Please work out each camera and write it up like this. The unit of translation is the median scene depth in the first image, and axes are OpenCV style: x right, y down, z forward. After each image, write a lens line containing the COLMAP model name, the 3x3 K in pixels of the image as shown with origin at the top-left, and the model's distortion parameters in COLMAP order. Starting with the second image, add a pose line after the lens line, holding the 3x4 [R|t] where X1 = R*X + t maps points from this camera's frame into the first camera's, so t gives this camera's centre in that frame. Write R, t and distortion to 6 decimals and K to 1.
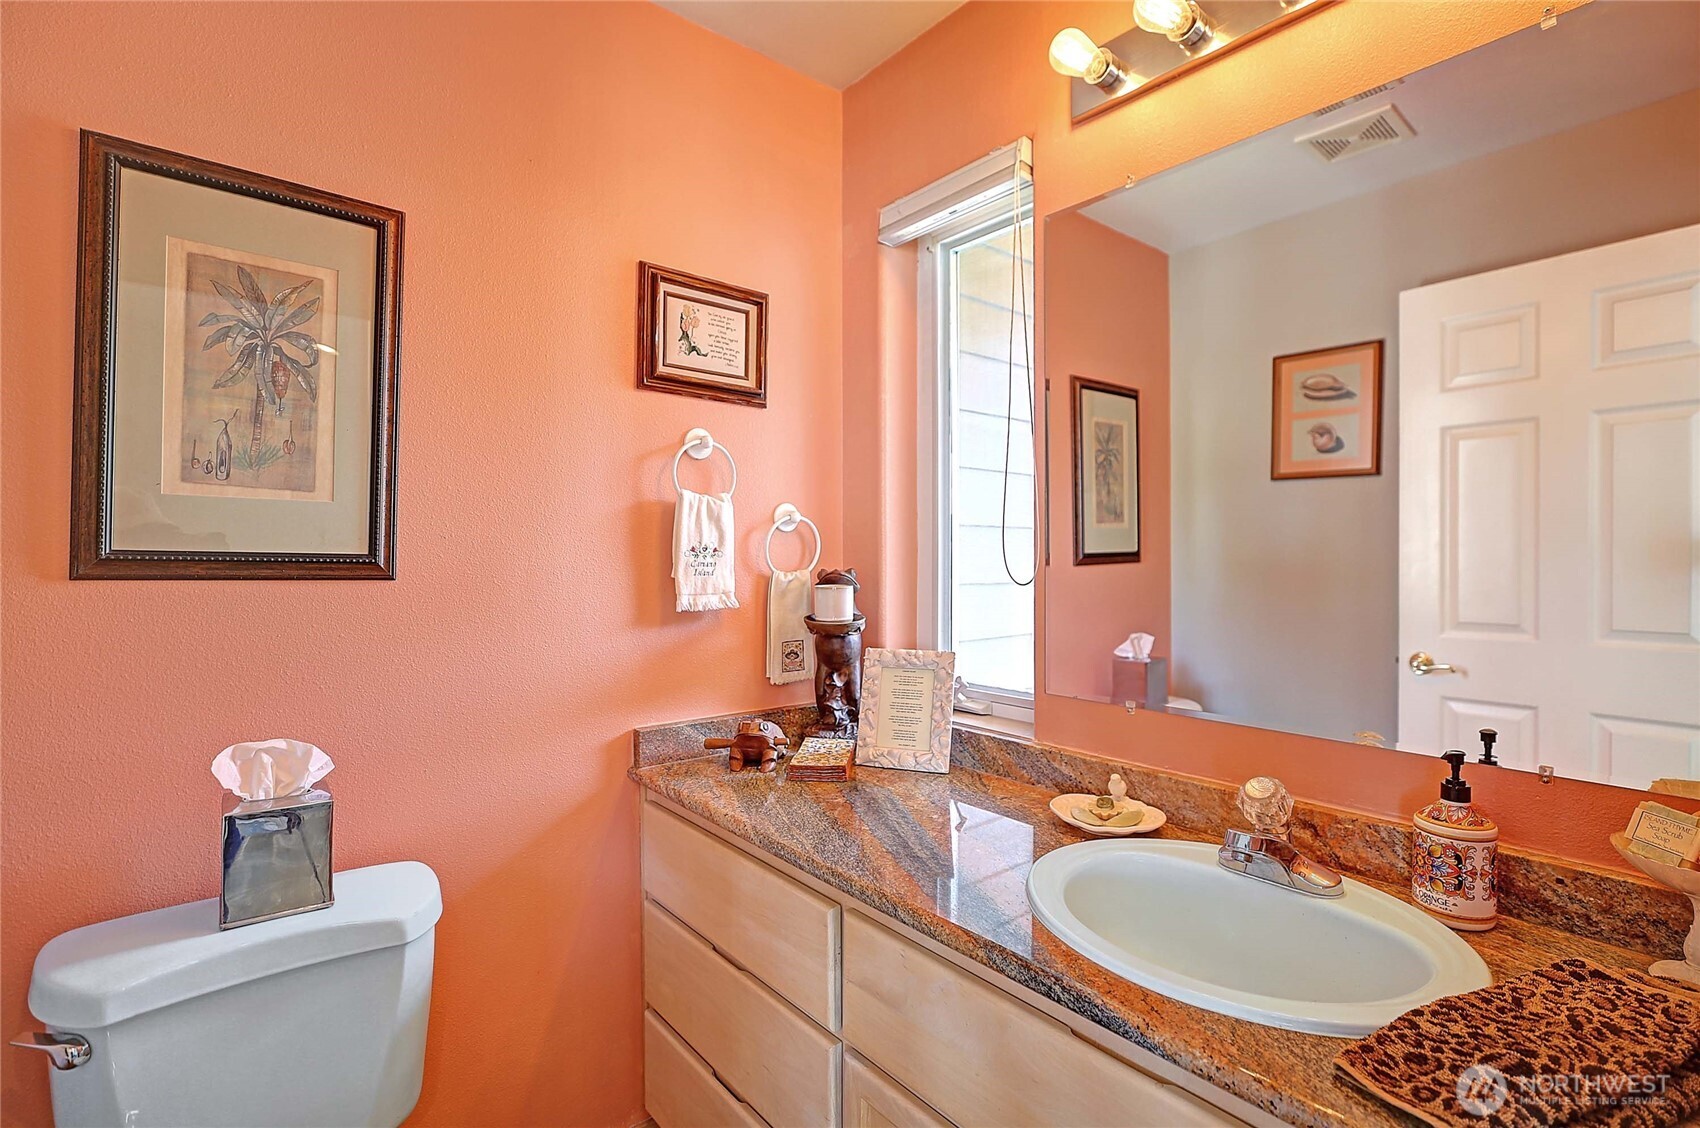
lens RADIAL K [[786.3, 0, 854.8], [0, 786.3, 559.2], [0, 0, 1]] dist [-0.011108, 0.000799]
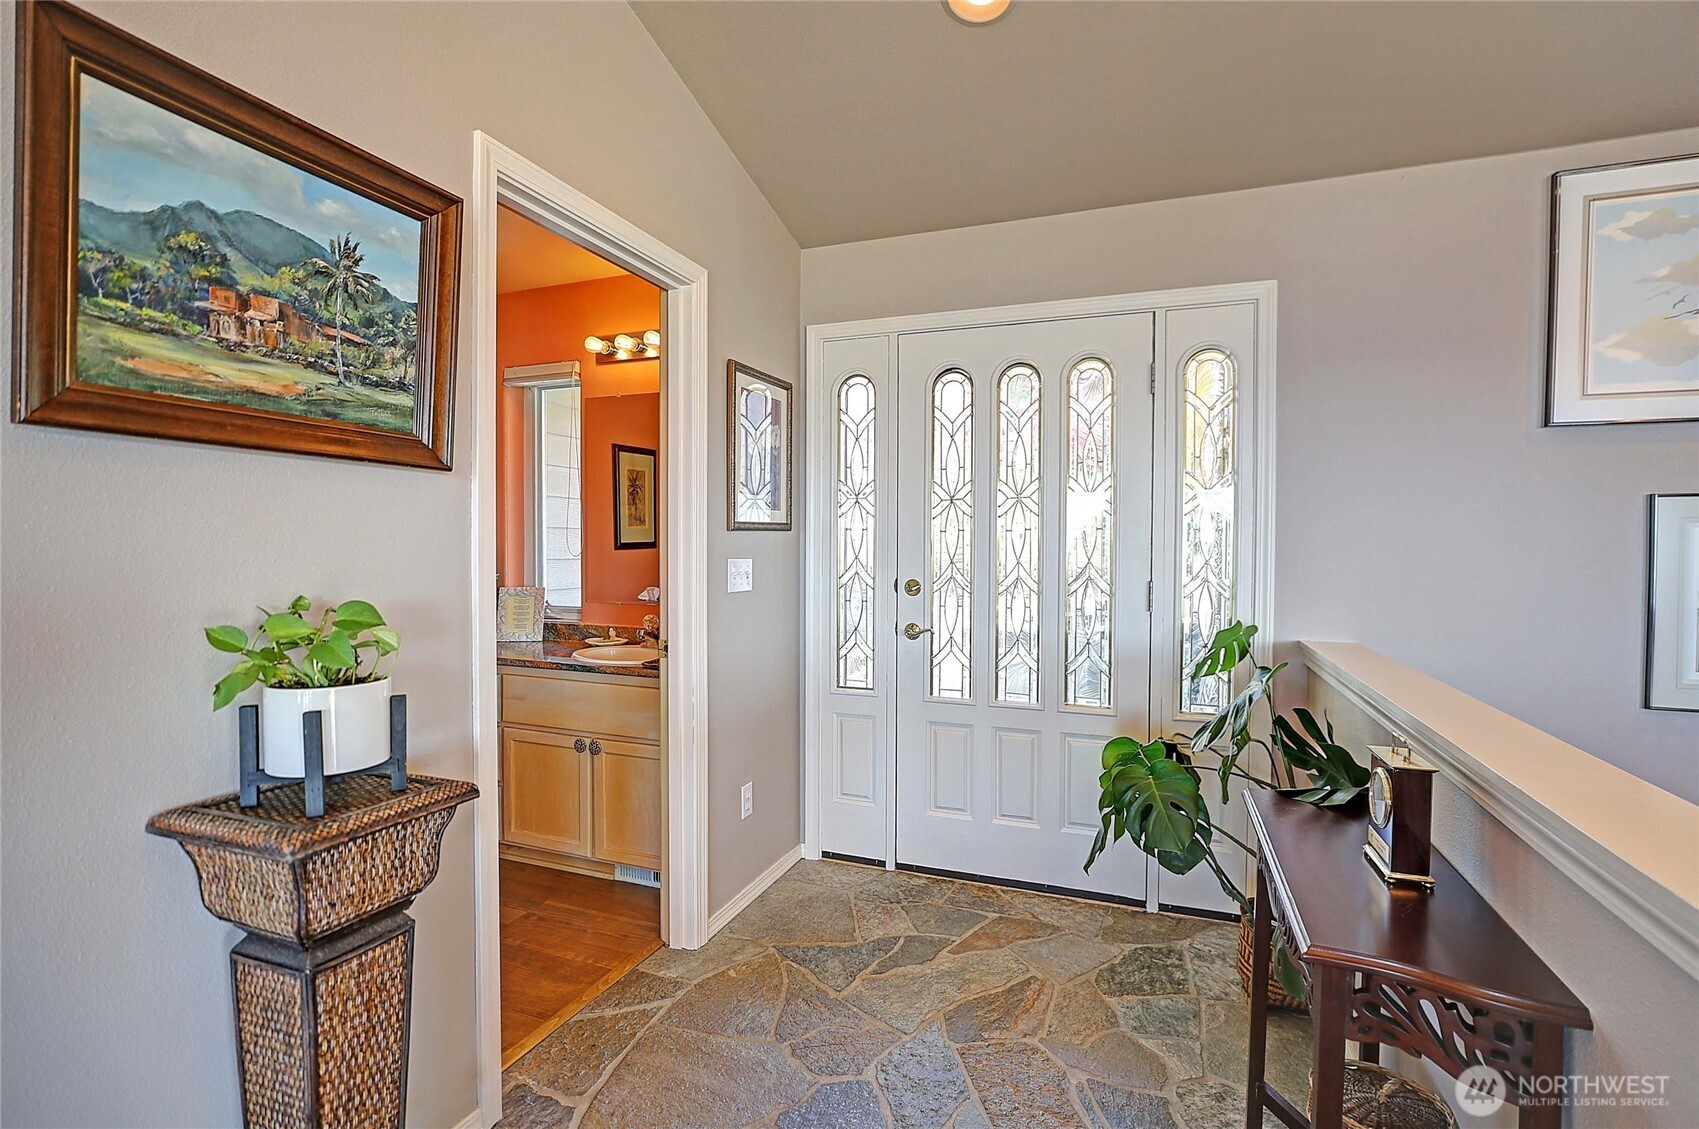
lens RADIAL K [[785.8, 0, 854.3], [0, 785.8, 559.7], [0, 0, 1]] dist [-0.011108, 0.000799]
pose [[0.874329, -0.006397, 0.485292, -0.112805], [-0.001124, 0.999884, 0.015205, 0.003096], [-0.485333, -0.013840, 0.874220, -0.834255]]
